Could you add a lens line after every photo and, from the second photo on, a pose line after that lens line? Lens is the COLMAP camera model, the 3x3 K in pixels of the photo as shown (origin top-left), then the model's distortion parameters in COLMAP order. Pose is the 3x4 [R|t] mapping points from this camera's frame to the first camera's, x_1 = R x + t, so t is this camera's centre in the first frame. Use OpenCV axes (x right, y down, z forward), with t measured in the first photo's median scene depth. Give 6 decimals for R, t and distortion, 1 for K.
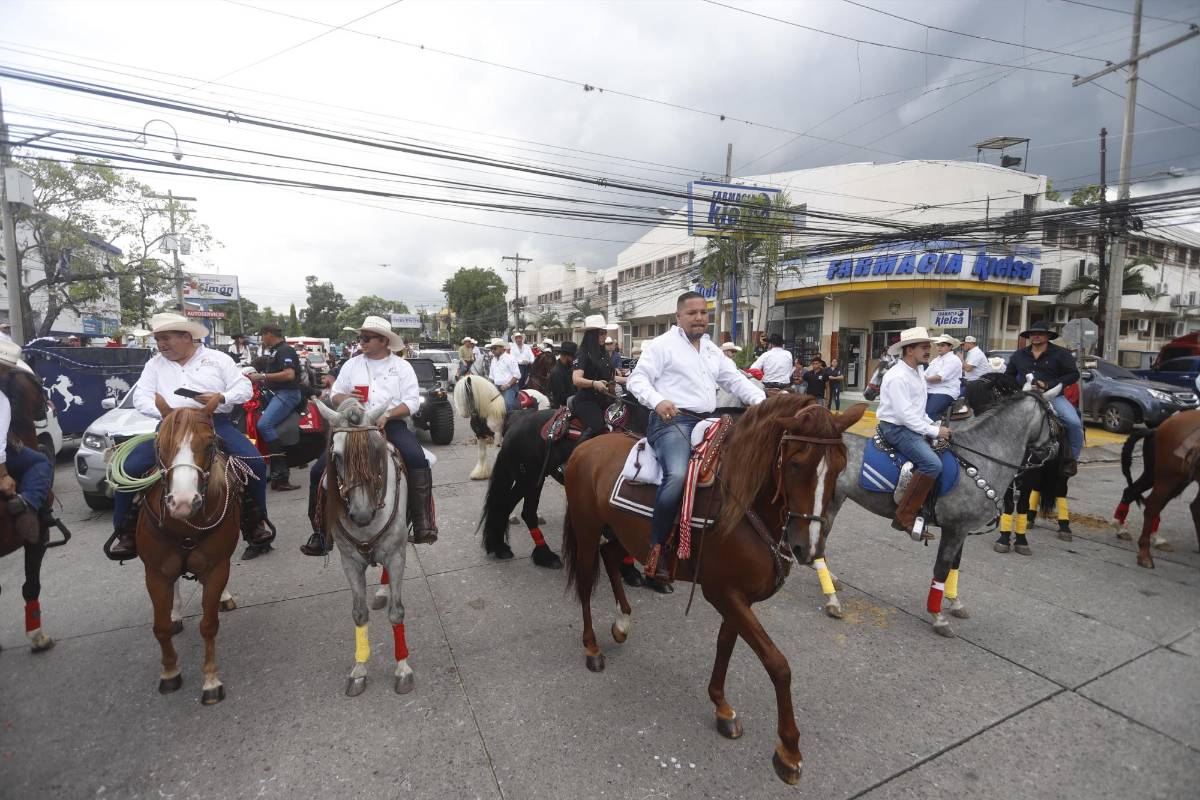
lens RADIAL K [[573.6, 0, 597.1], [0, 573.6, 400.8], [0, 0, 1]] dist [0.009386, 0.001923]
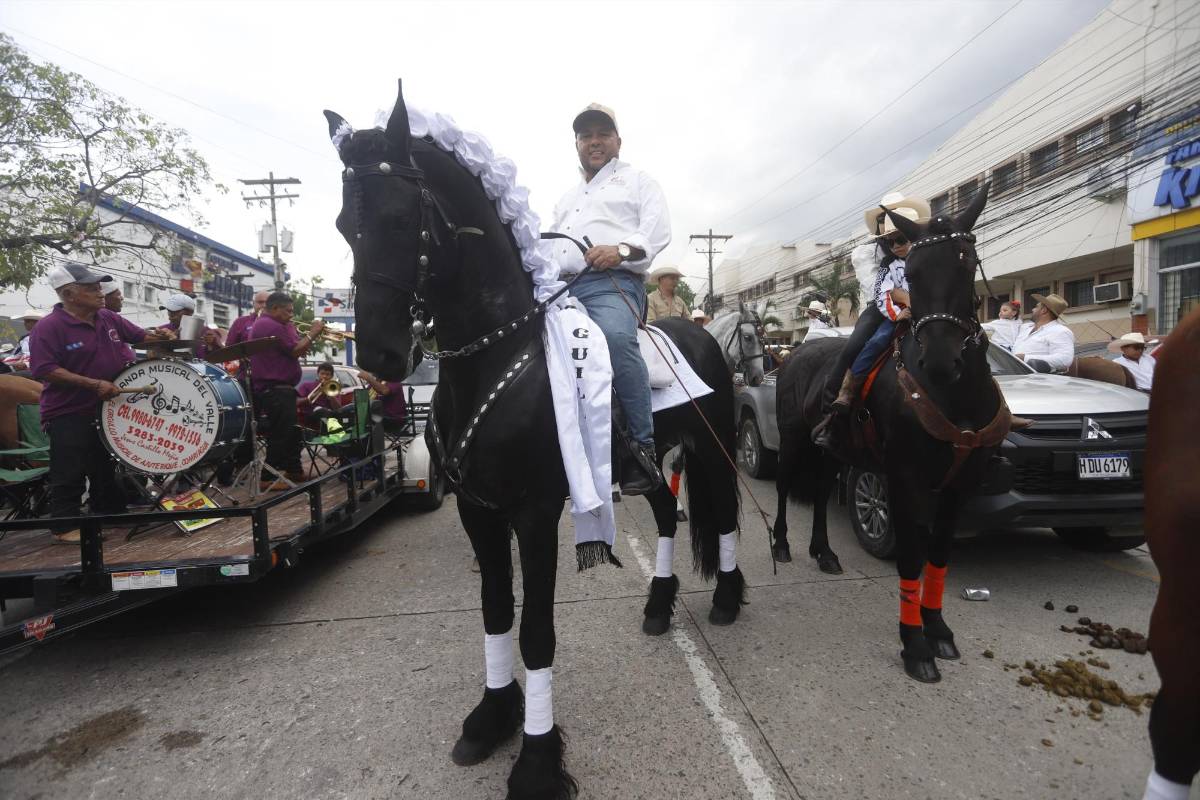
lens RADIAL K [[573.6, 0, 597.5], [0, 573.6, 398.9], [0, 0, 1]] dist [0.009386, 0.001923]
pose [[0.947744, -0.015325, -0.318663, -0.050190], [0.000099, 0.998860, -0.047742, -0.012381], [0.319031, 0.045216, 0.946665, 0.301513]]
